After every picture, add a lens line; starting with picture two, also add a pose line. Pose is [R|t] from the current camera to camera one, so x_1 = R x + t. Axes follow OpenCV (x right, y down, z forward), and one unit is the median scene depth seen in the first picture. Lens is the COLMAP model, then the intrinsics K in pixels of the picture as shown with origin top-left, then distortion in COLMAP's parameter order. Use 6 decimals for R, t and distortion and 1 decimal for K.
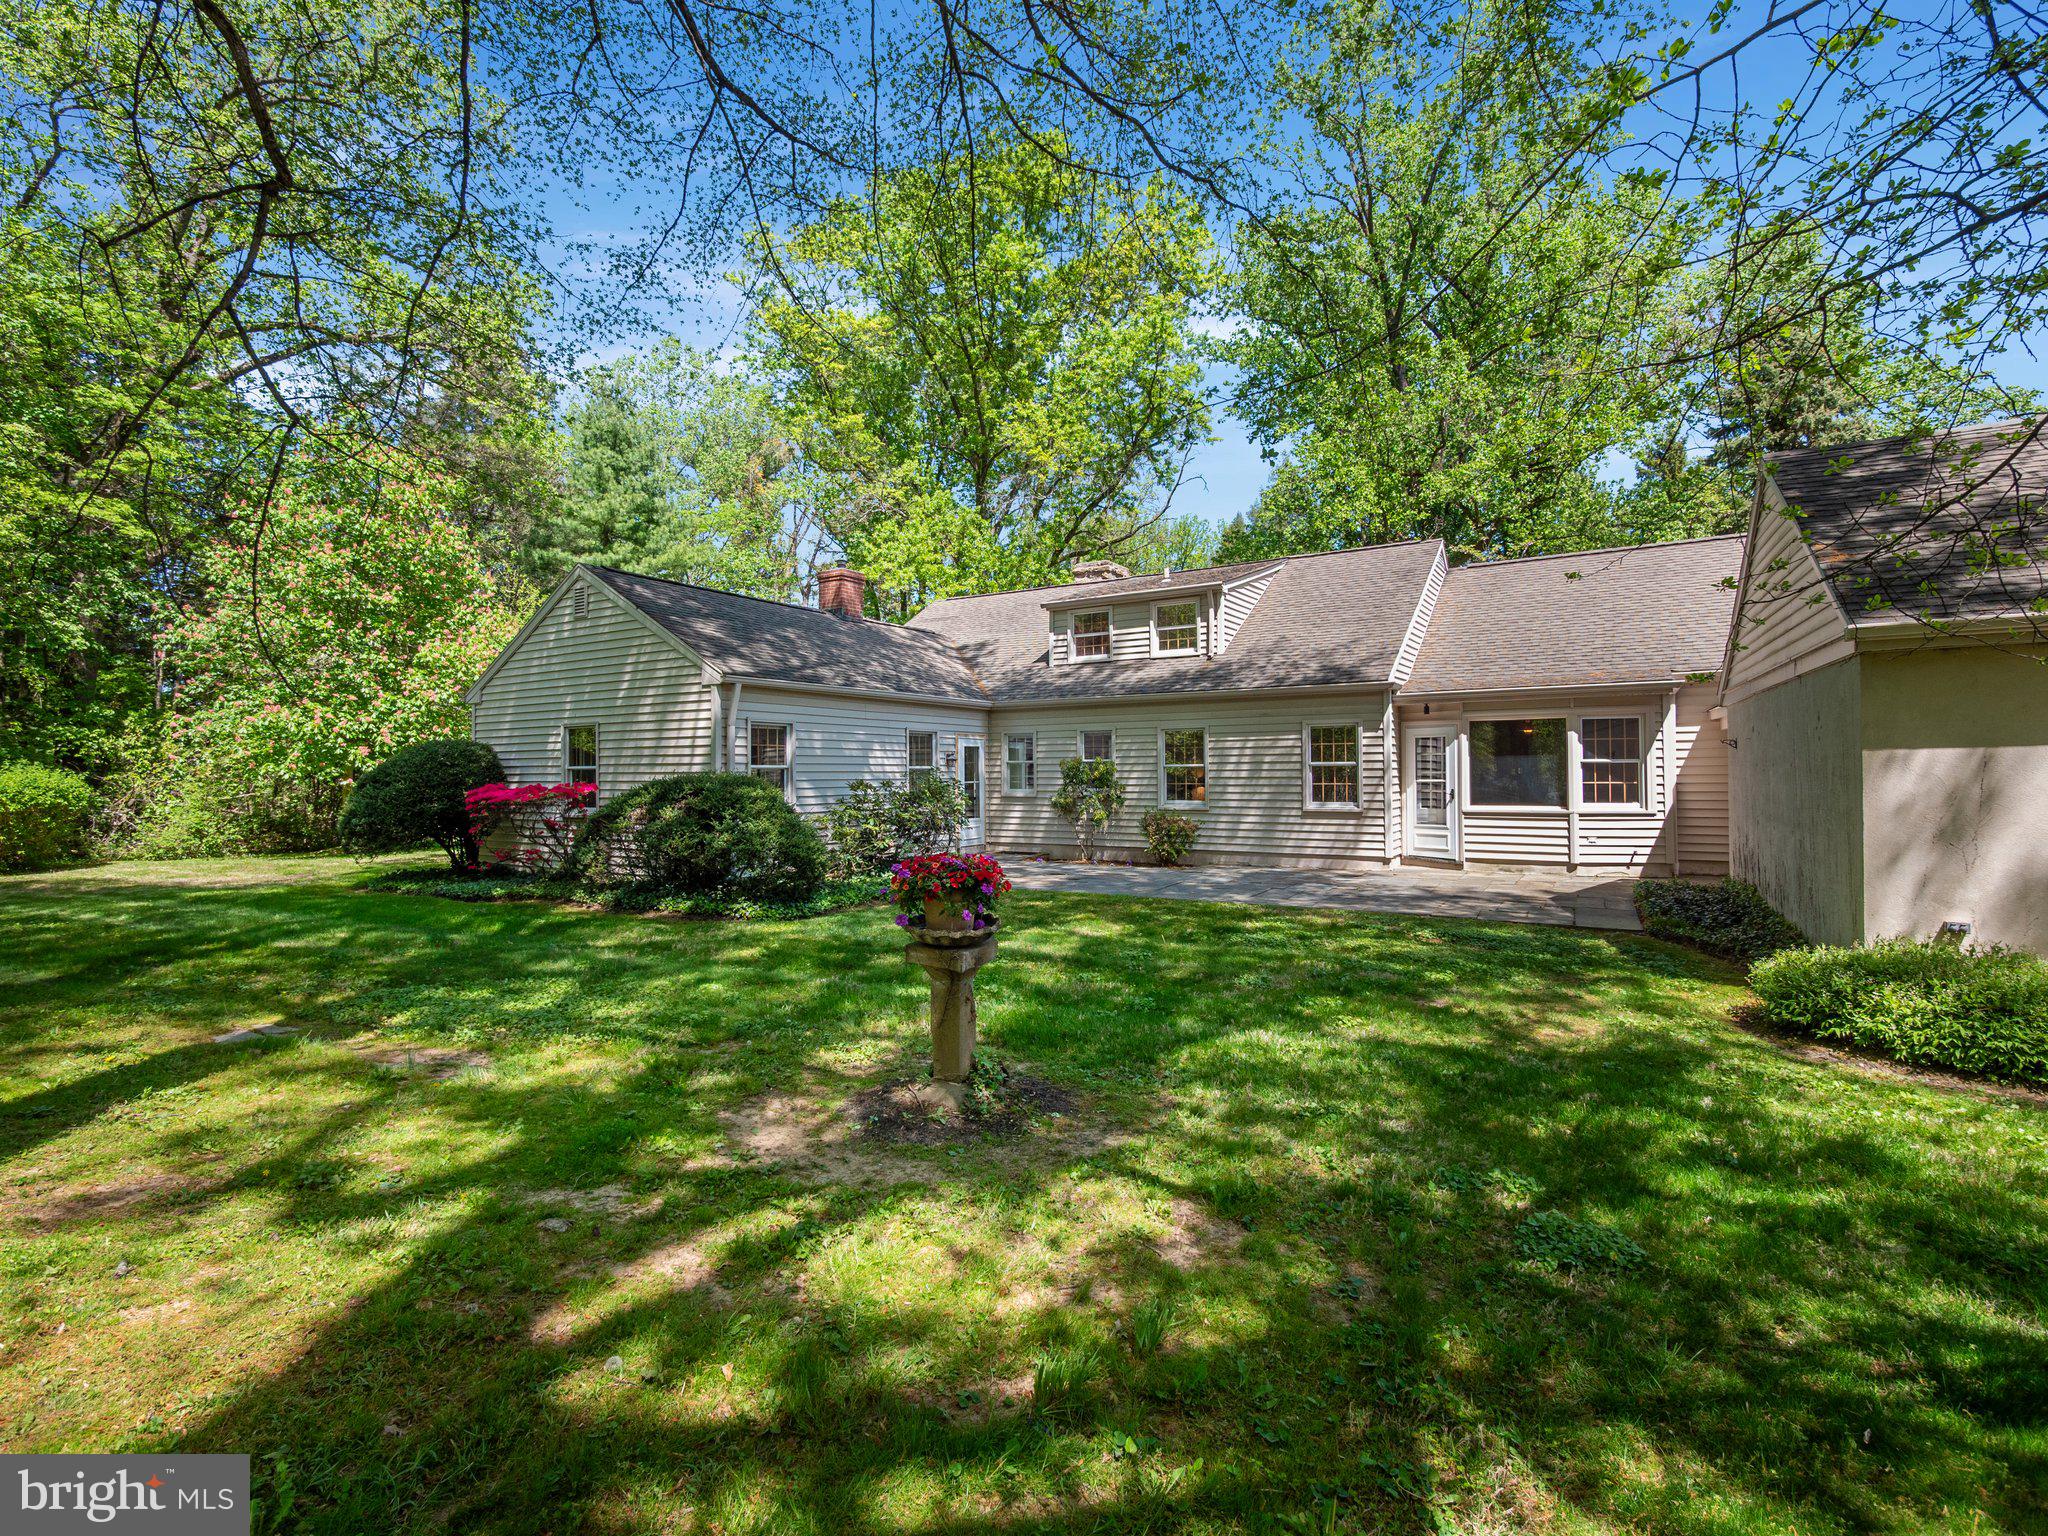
lens RADIAL K [[992.6, 0, 1034.5], [0, 992.6, 755.6], [0, 0, 1]] dist [0.004168, 0.000749]
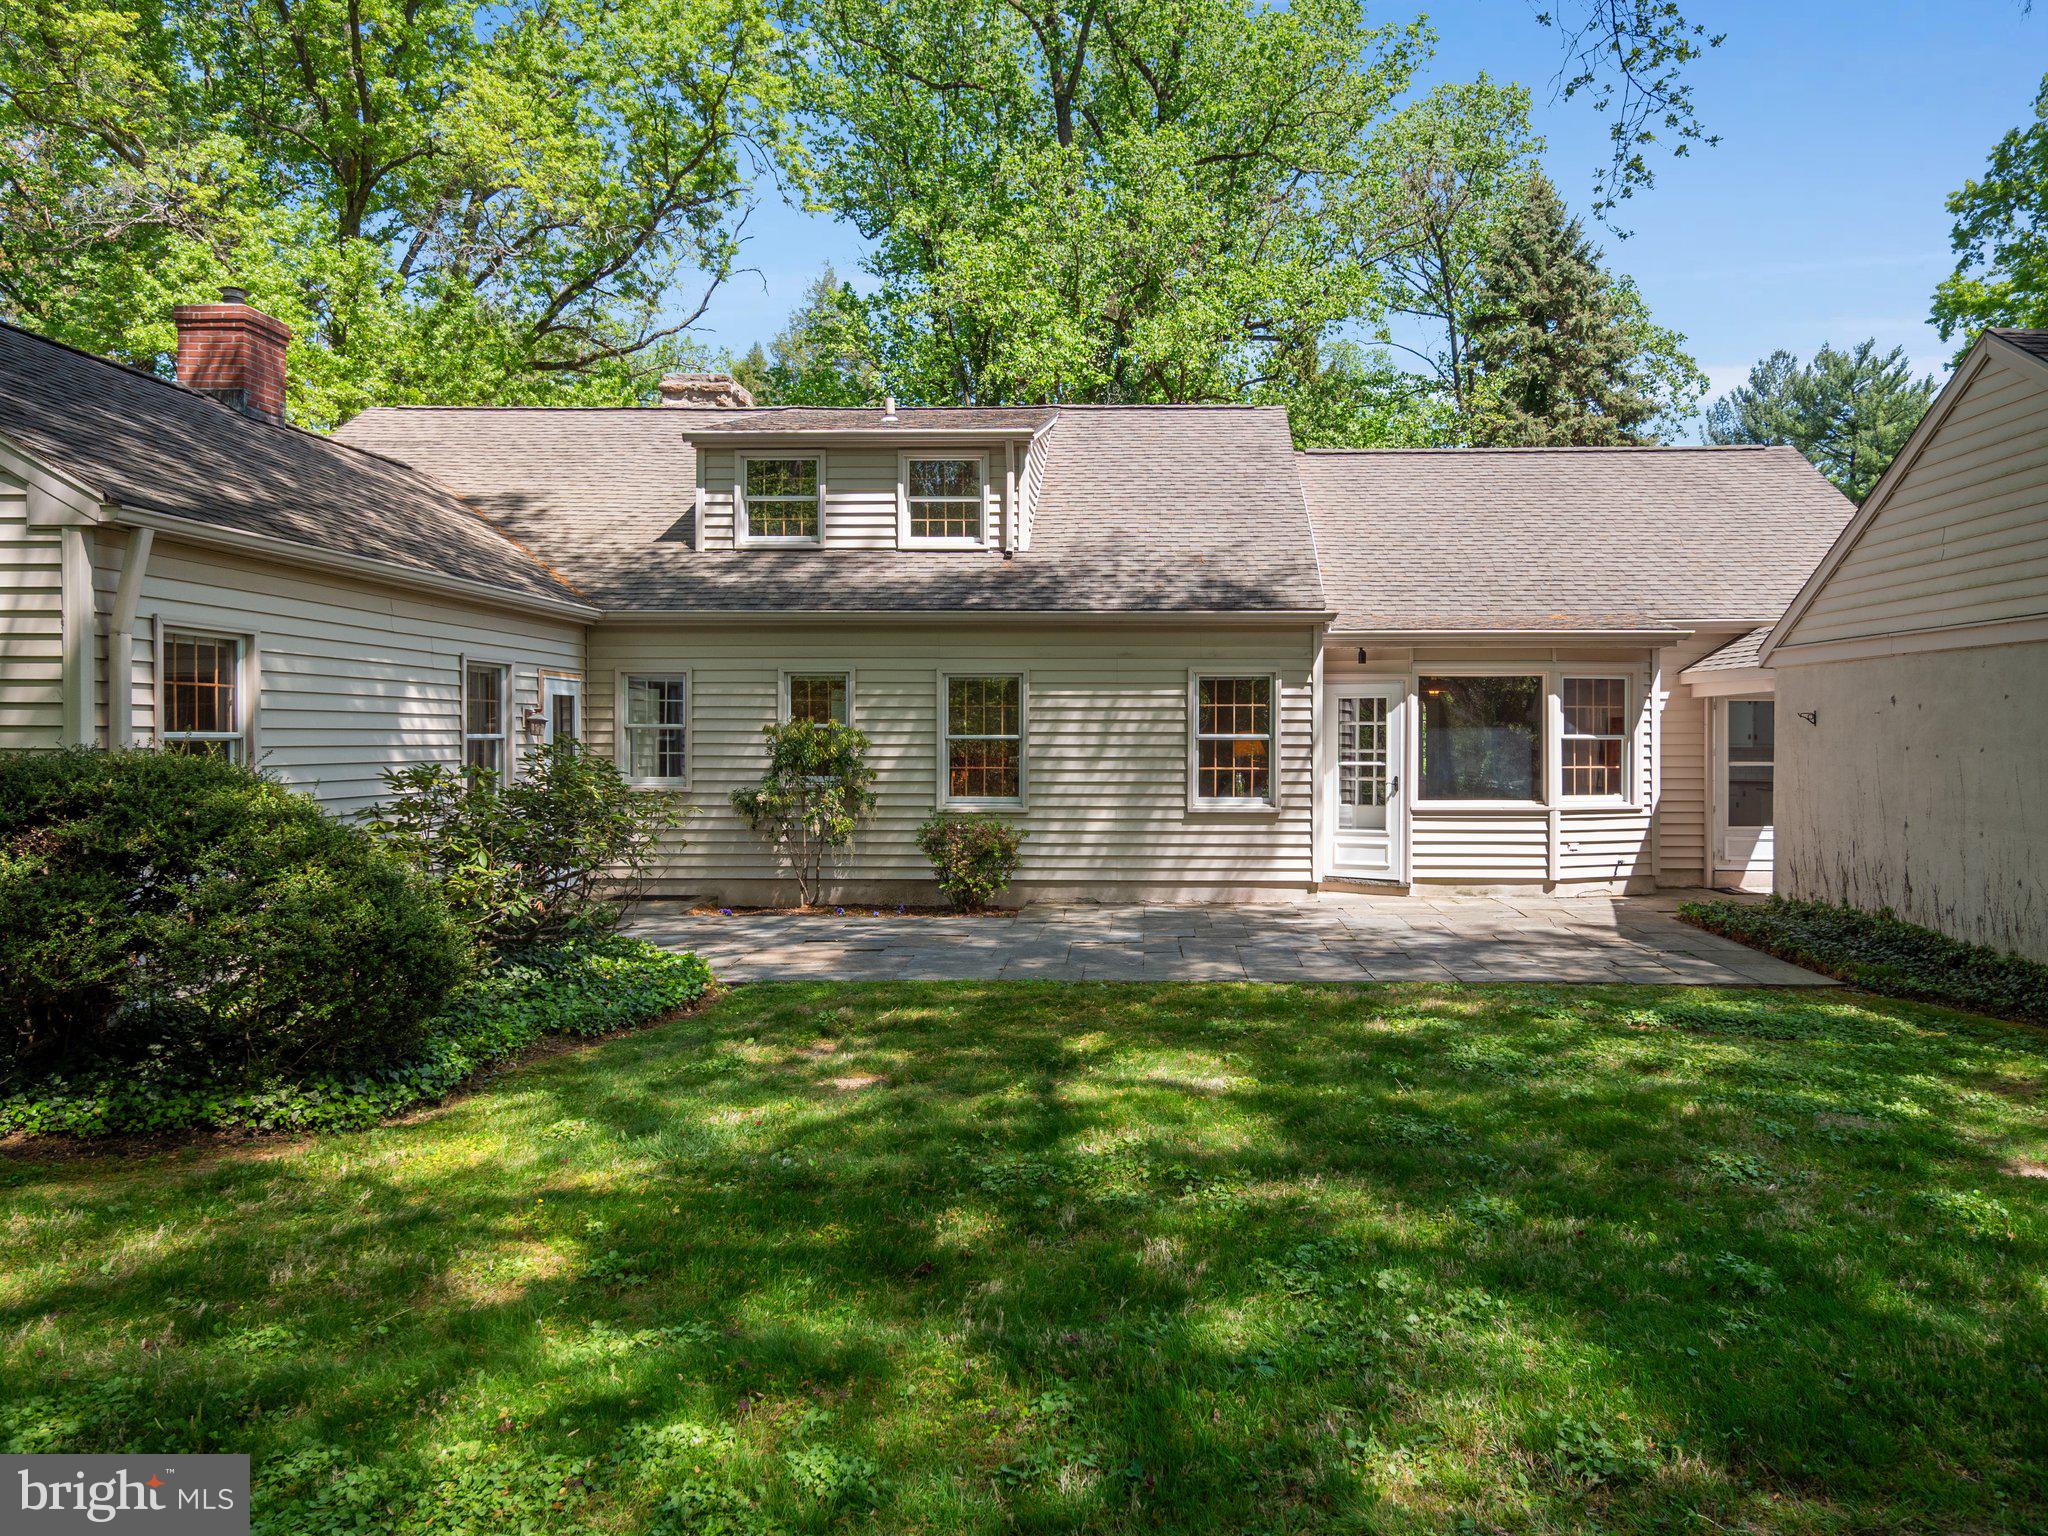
lens RADIAL K [[1402.2, 0, 1122.9], [0, 1402.2, 758.0], [0, 0, 1]] dist [0.002915, 0.001696]
pose [[0.858292, -0.000190, 0.513162, -0.217919], [-0.016770, 0.999455, 0.028419, -0.002611], [-0.512888, -0.032997, 0.857821, 0.269284]]
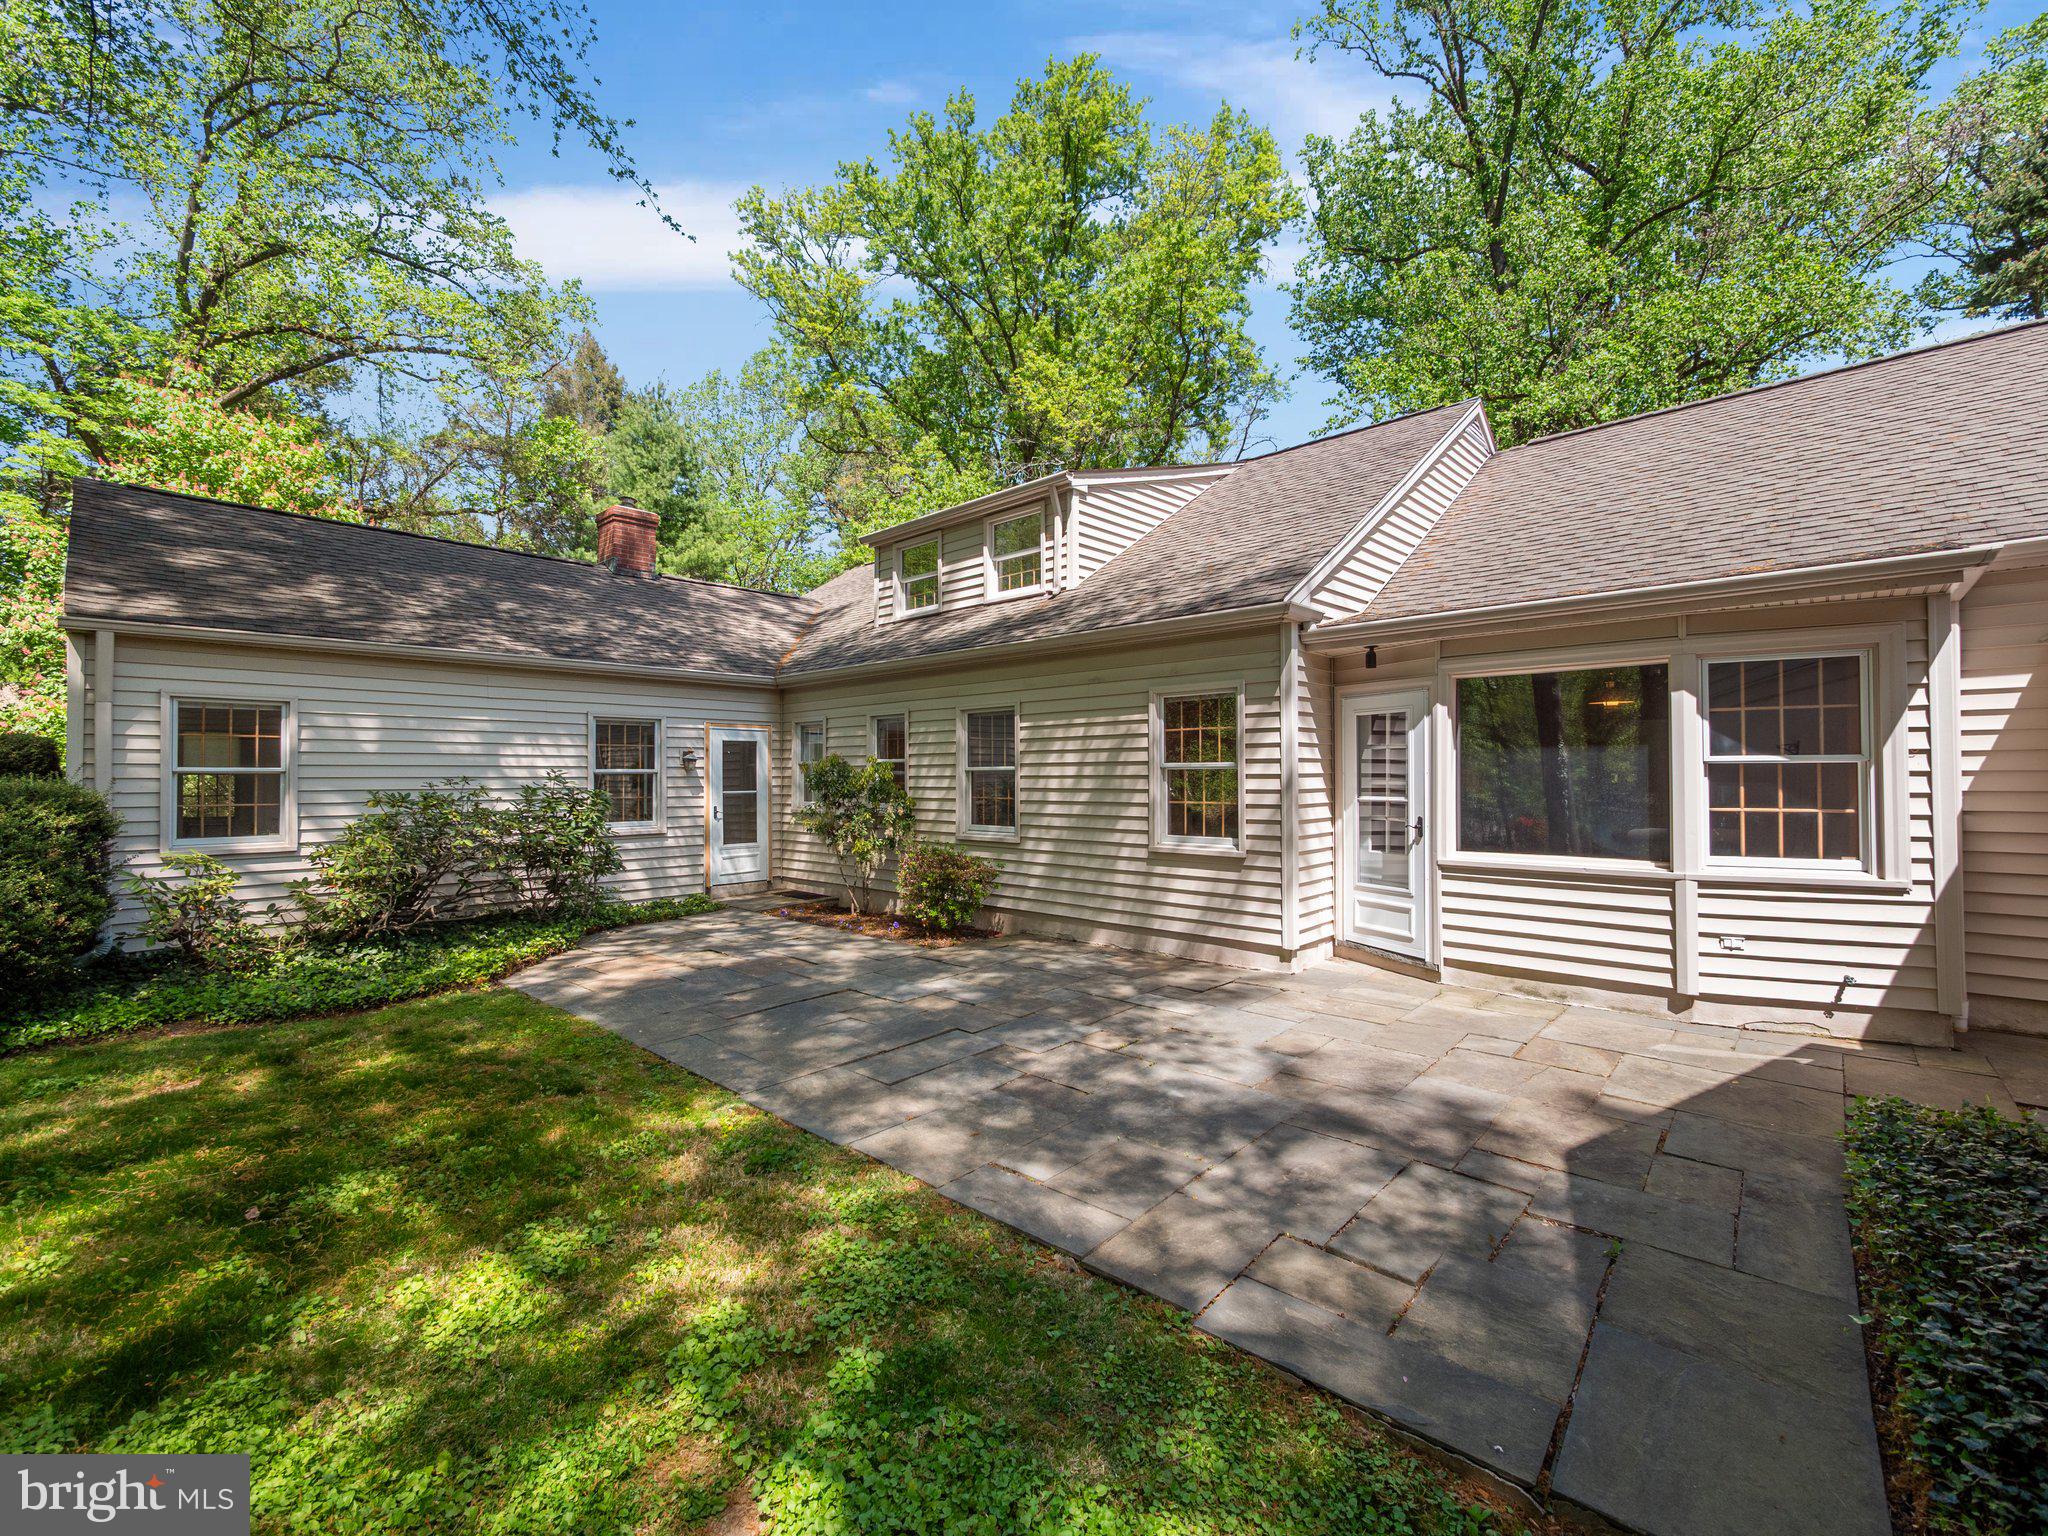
lens RADIAL K [[869.3, 0, 1035.7], [0, 869.3, 764.4], [0, 0, 1]] dist [-0.007386, 0.002461]
pose [[0.978735, 0.000165, -0.205129, 0.310068], [0.001089, 0.999981, 0.006000, 0.004521], [0.205126, -0.006095, 0.978717, 0.517194]]
